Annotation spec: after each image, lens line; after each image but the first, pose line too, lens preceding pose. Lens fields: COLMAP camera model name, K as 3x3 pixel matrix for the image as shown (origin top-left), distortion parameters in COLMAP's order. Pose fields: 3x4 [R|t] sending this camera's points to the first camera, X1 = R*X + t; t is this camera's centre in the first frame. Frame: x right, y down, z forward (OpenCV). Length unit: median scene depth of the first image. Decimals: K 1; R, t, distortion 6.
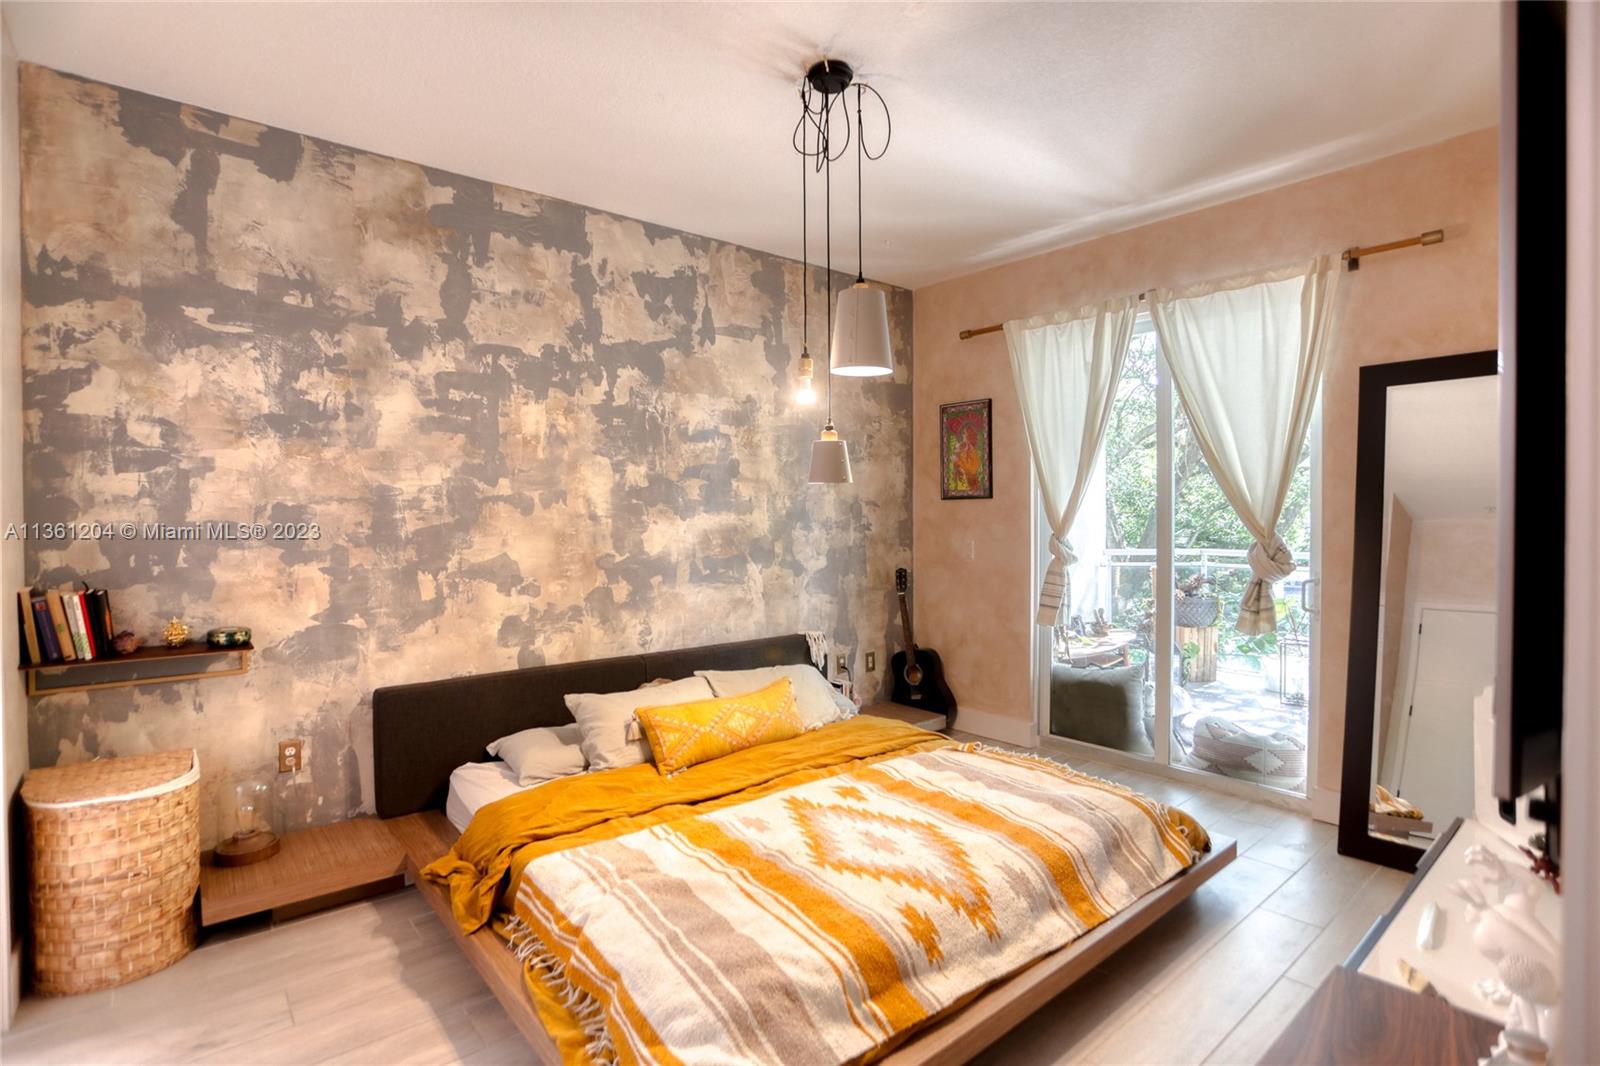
lens RADIAL K [[785.1, 0, 799.8], [0, 785.1, 522.7], [0, 0, 1]] dist [-0.066179, 0.027098]
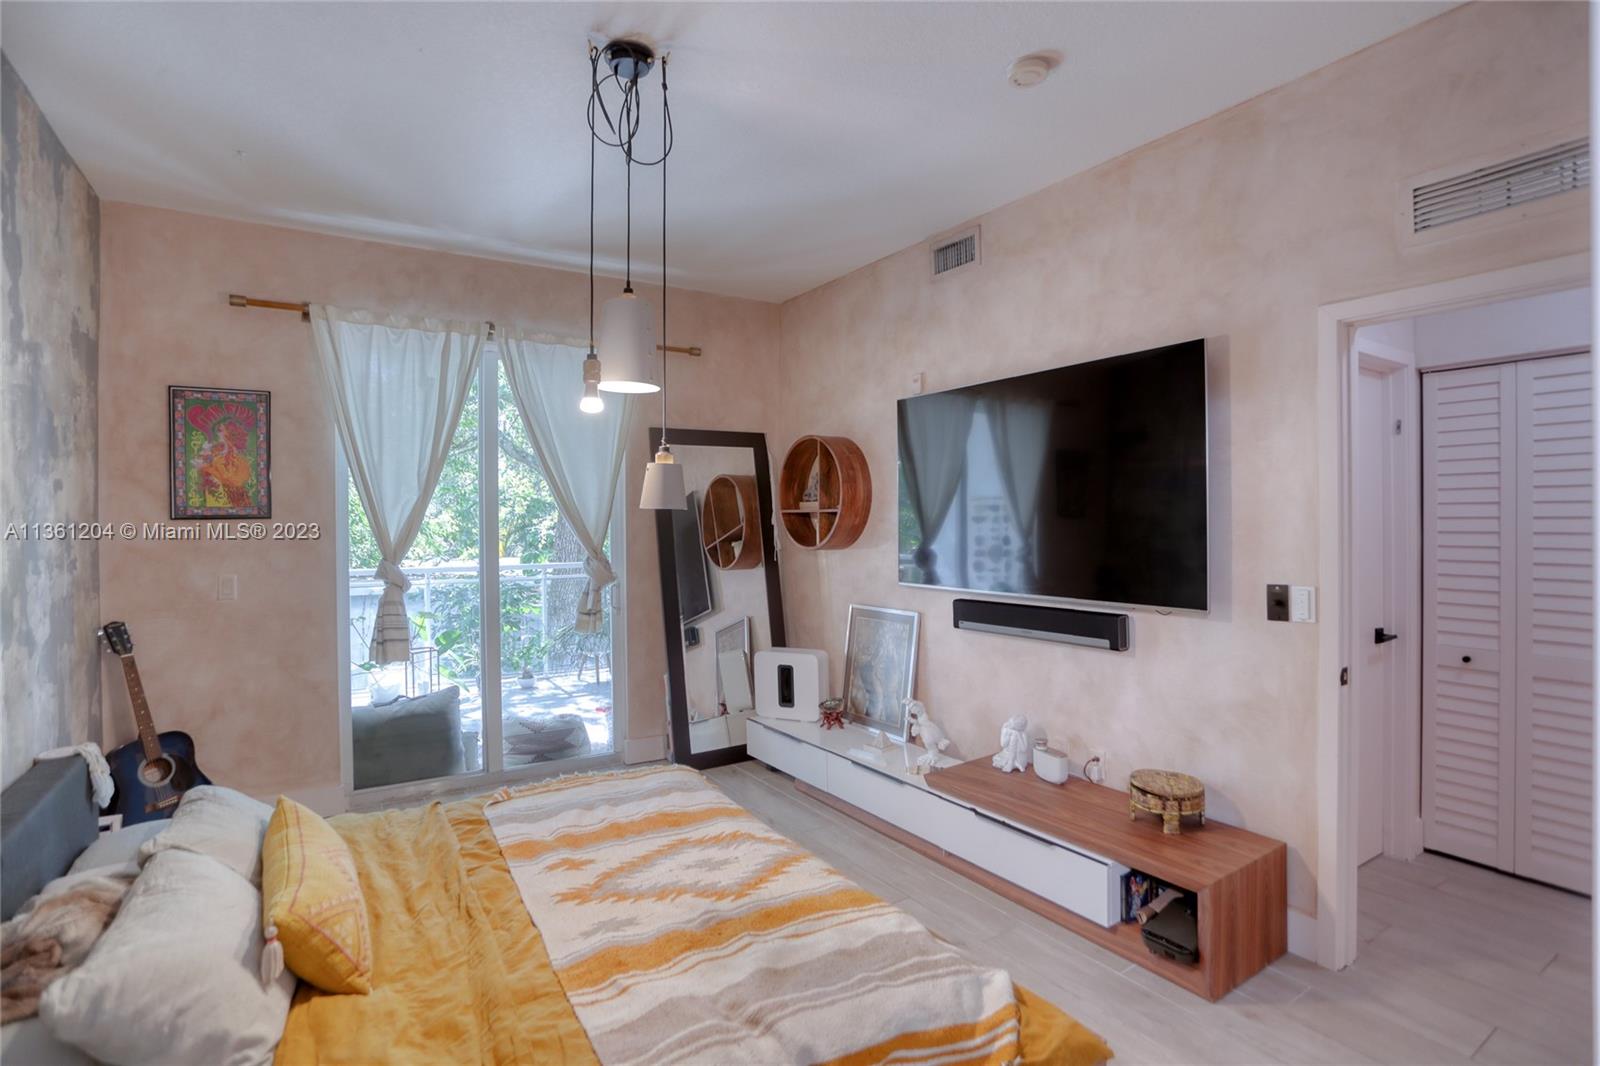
lens RADIAL K [[785.1, 0, 807.8], [0, 785.1, 517.6], [0, 0, 1]] dist [-0.066179, 0.027098]
pose [[0.121656, 0.005456, 0.992557, -0.621293], [0.019474, 0.999779, -0.007882, -0.021733], [-0.992381, 0.020288, 0.121523, 0.516180]]
